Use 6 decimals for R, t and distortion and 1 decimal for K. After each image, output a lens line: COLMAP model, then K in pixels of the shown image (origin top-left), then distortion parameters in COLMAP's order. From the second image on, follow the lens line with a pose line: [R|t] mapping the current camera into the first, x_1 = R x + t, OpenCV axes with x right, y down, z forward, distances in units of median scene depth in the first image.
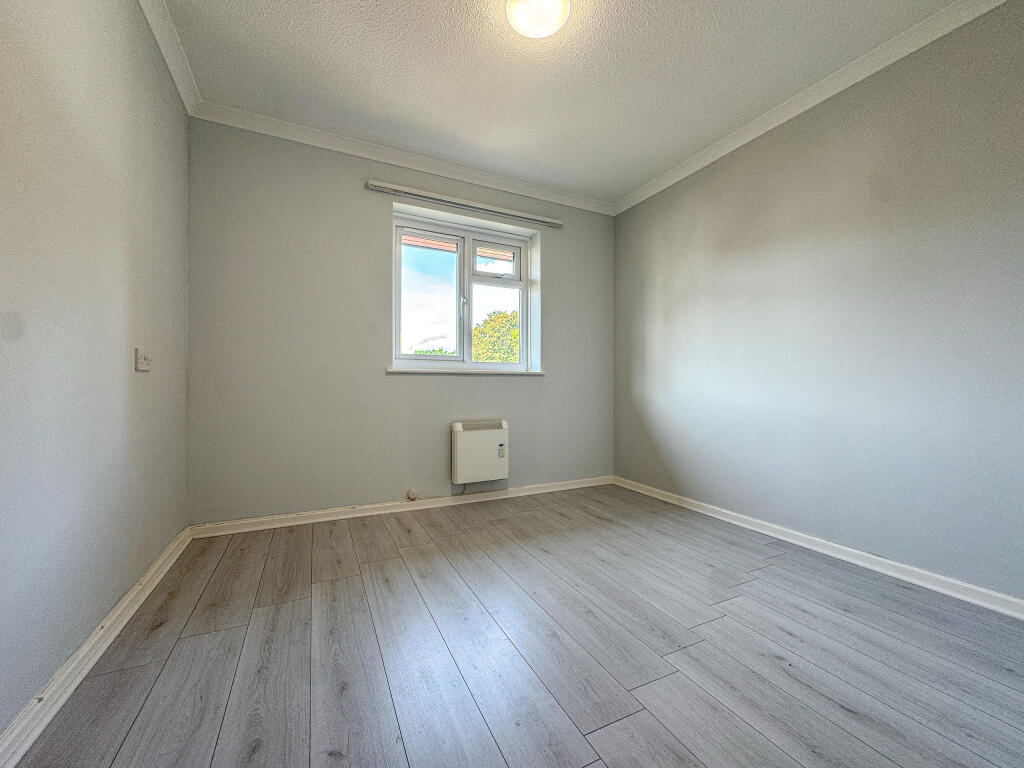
lens RADIAL K [[411.3, 0, 512.0], [0, 411.3, 384.0], [0, 0, 1]] dist [-0.000359, -0.000001]
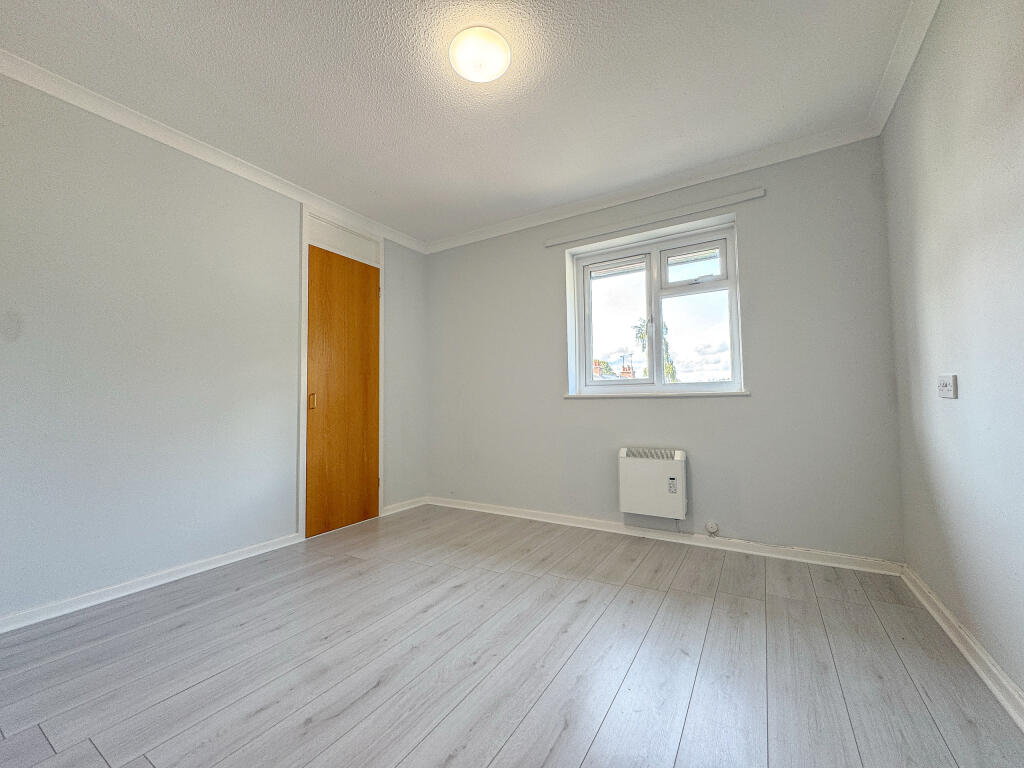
lens RADIAL K [[411.3, 0, 512.0], [0, 411.3, 384.0], [0, 0, 1]] dist [-0.000359, -0.000001]
pose [[0.540541, -0.053869, -0.839591, 0.494456], [0.009933, 0.998287, -0.057656, -0.002977], [0.841259, 0.022826, 0.540150, 0.230637]]
